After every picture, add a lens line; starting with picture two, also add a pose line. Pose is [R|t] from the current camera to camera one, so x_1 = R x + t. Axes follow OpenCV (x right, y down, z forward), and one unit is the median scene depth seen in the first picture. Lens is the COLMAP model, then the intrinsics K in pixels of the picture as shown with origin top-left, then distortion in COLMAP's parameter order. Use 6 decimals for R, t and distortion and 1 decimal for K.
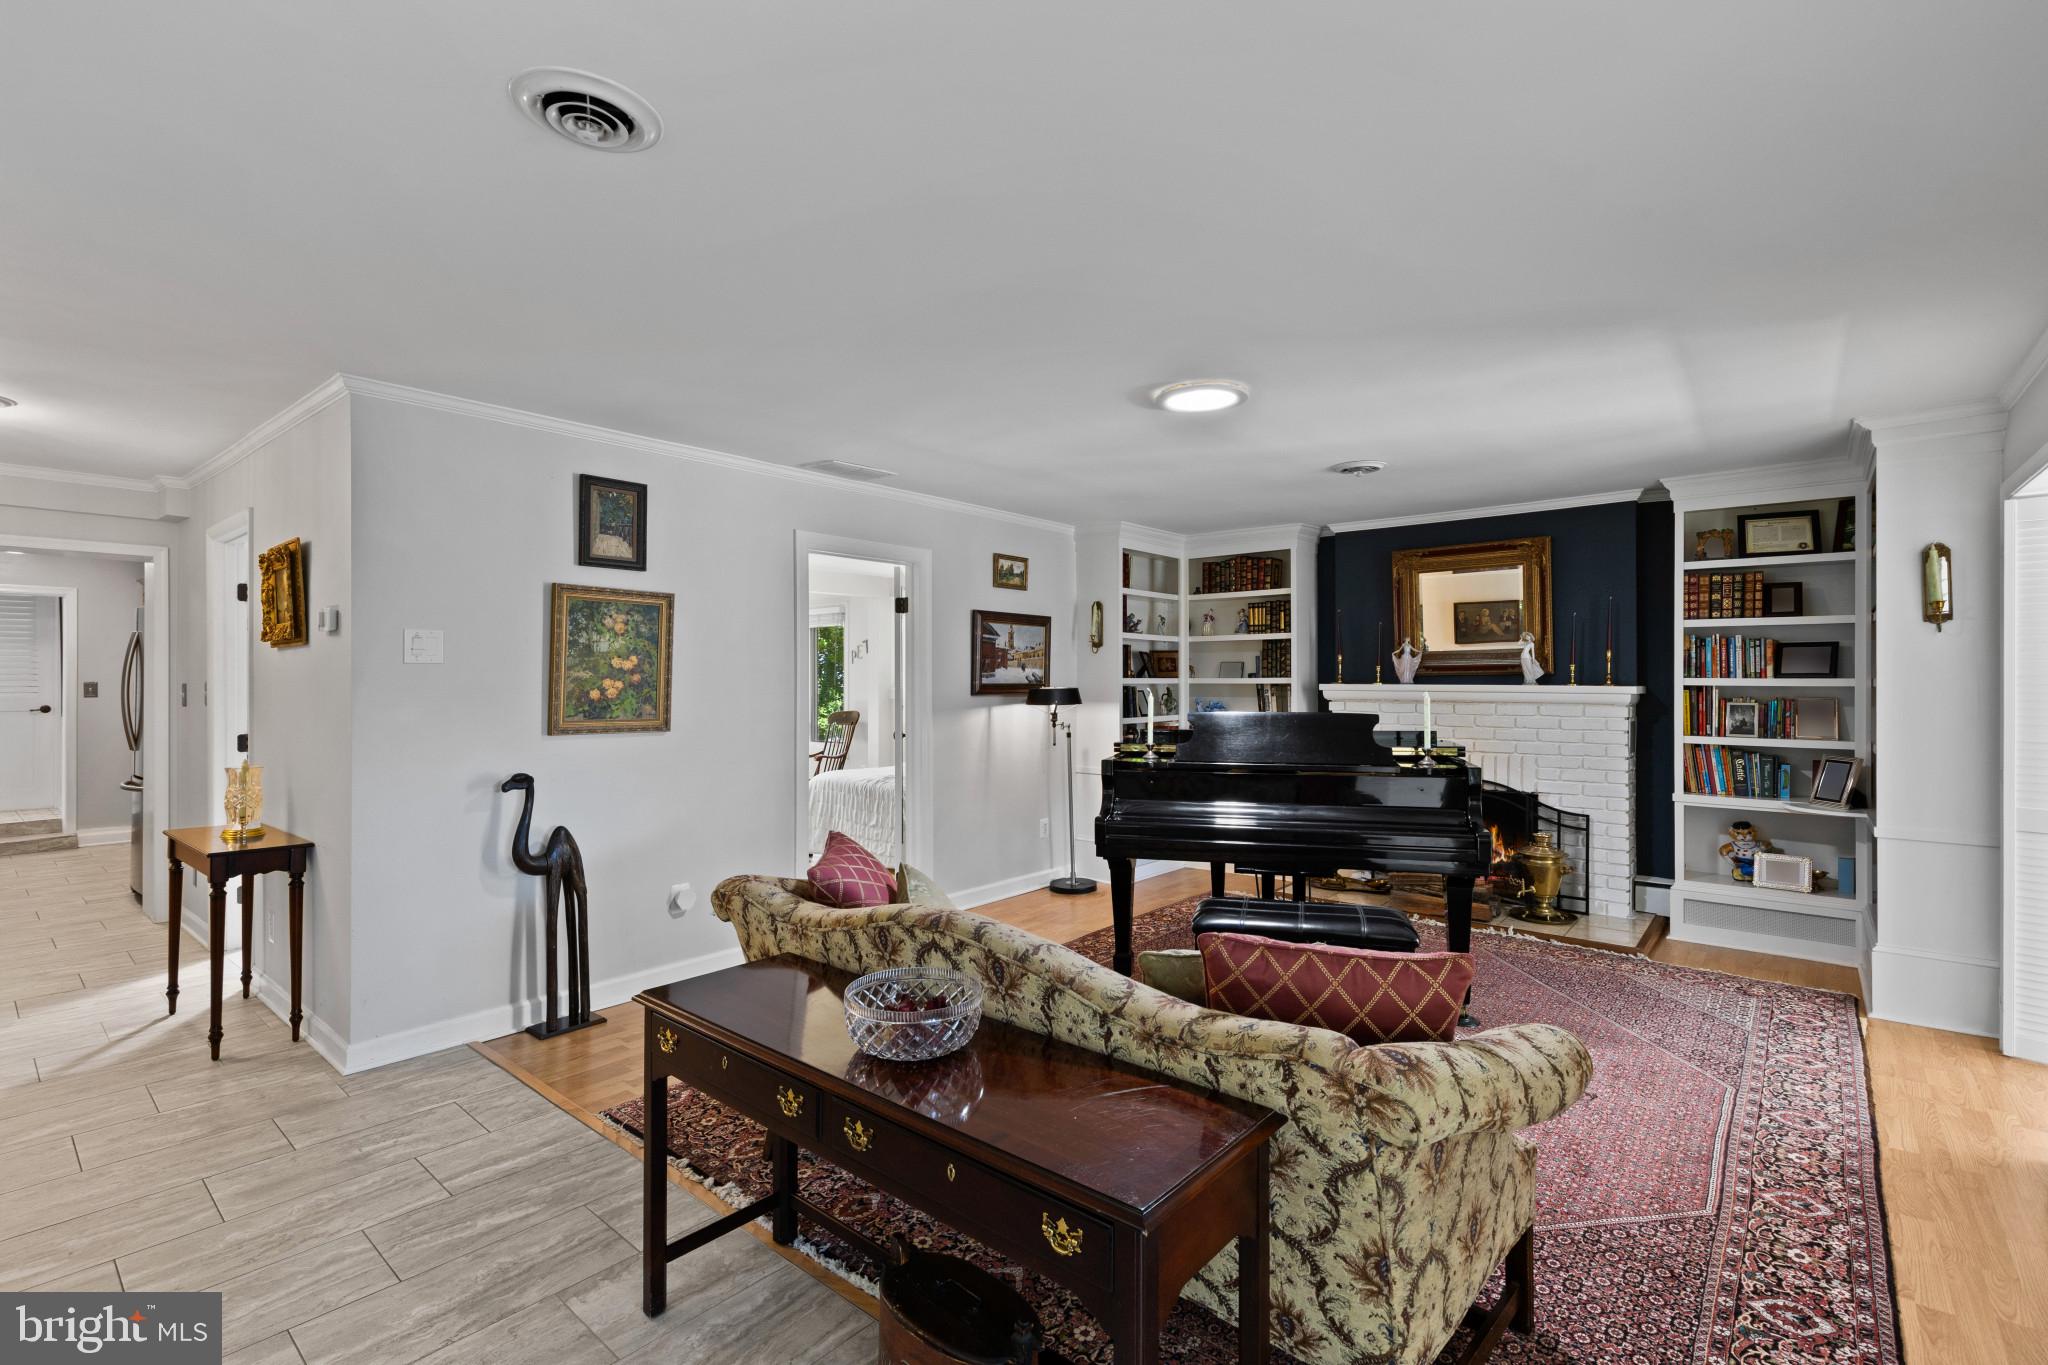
lens RADIAL K [[924.9, 0, 1029.7], [0, 924.9, 676.1], [0, 0, 1]] dist [-0.000166, -0.000387]
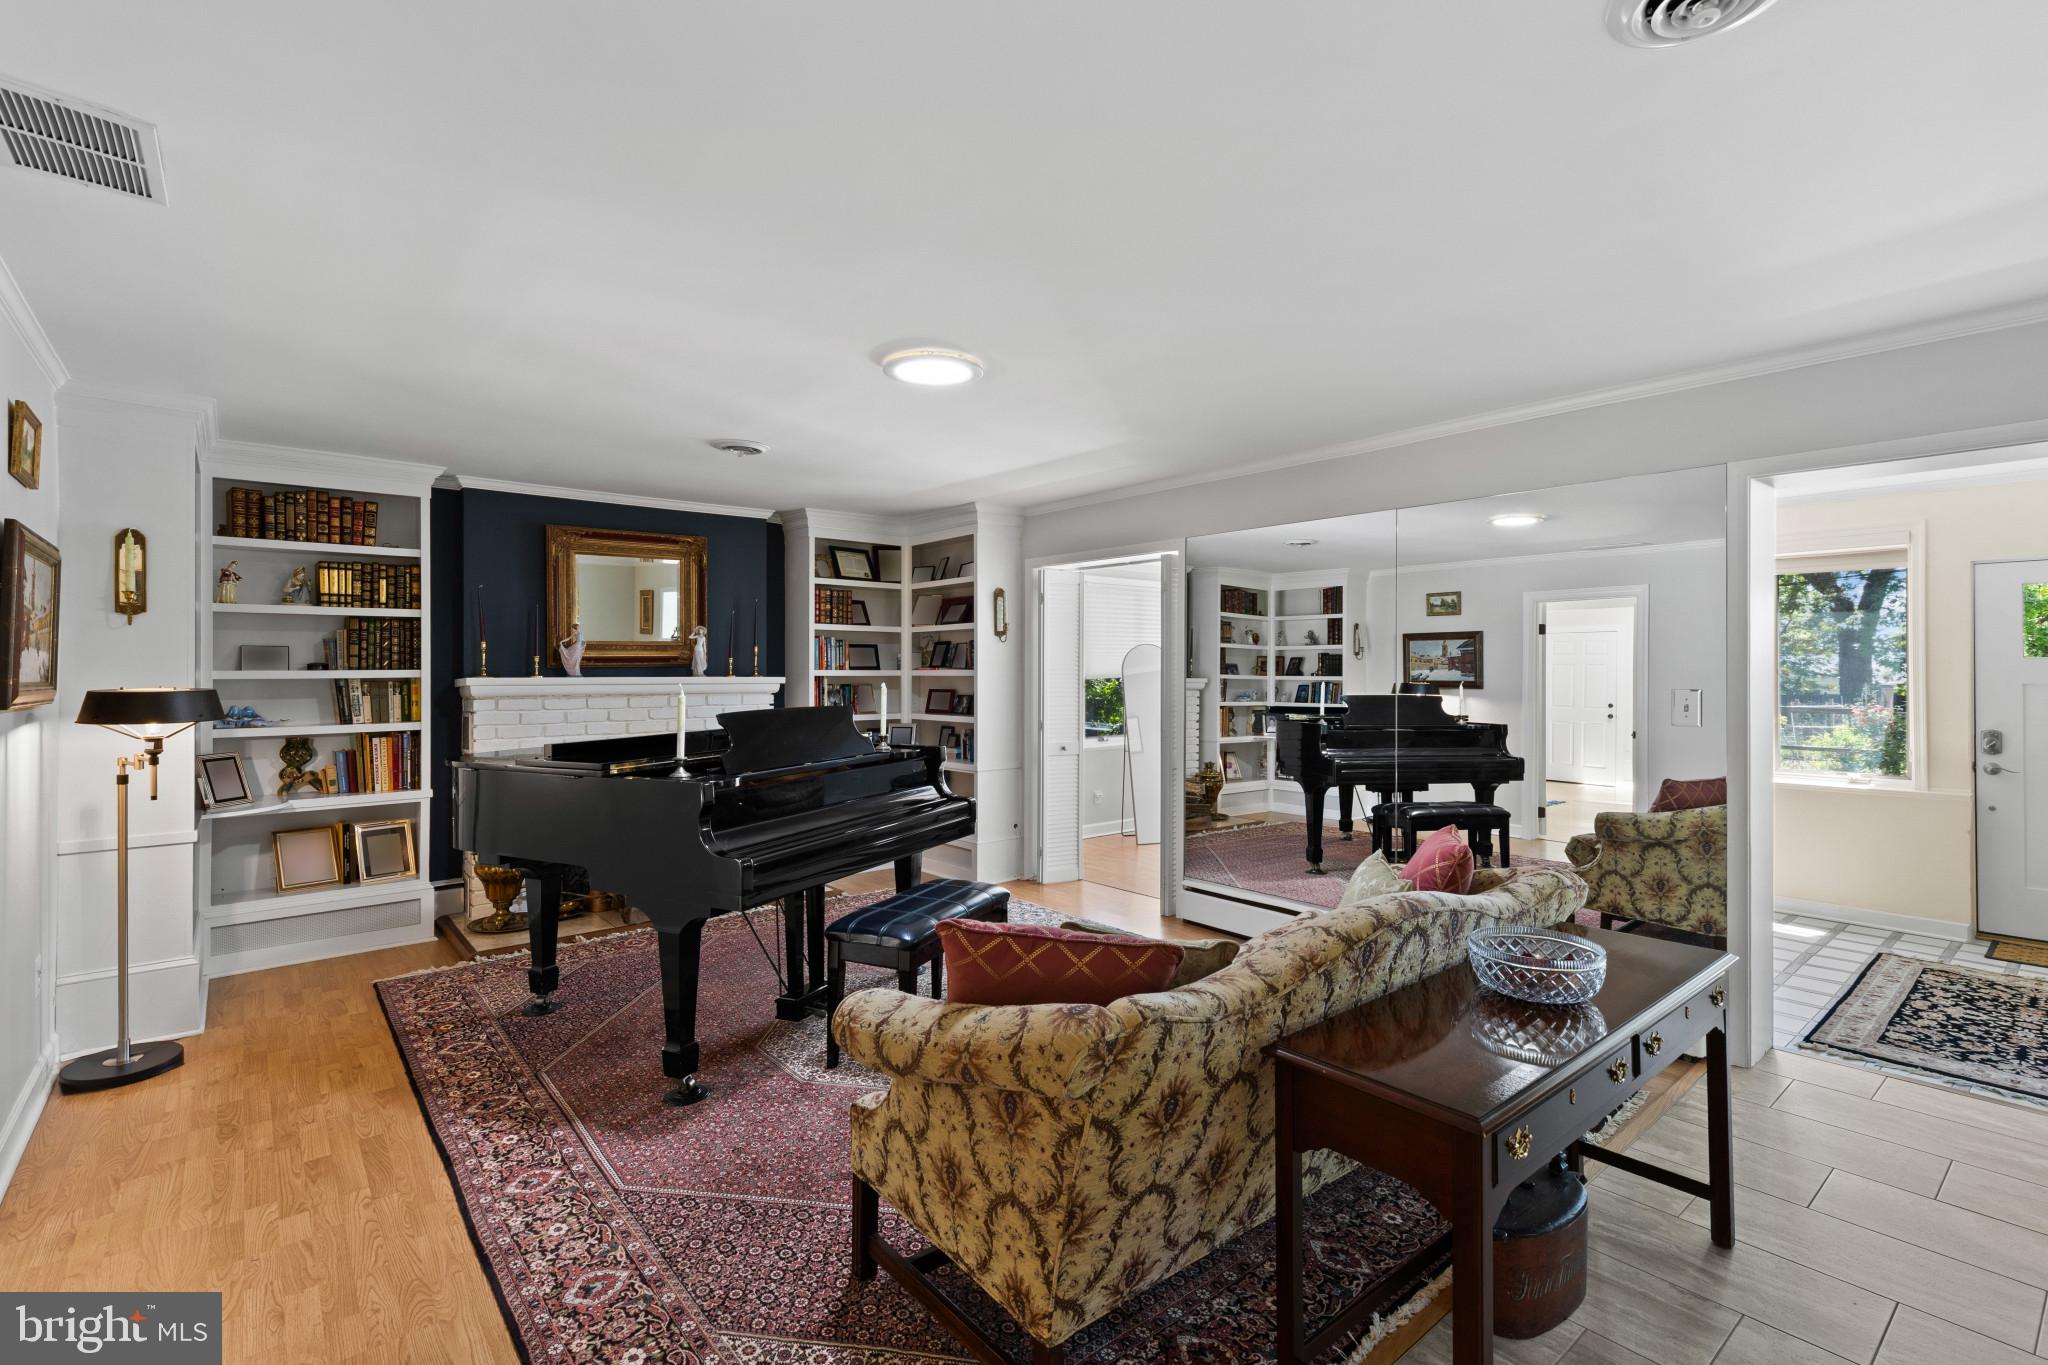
lens RADIAL K [[945.9, 0, 1030.7], [0, 945.9, 665.7], [0, 0, 1]] dist [0.001654, 0.000030]
pose [[0.165334, 0.003183, 0.986232, -0.454971], [-0.004472, 0.999987, -0.002477, -0.002018], [-0.986227, -0.004001, 0.165346, 0.451704]]
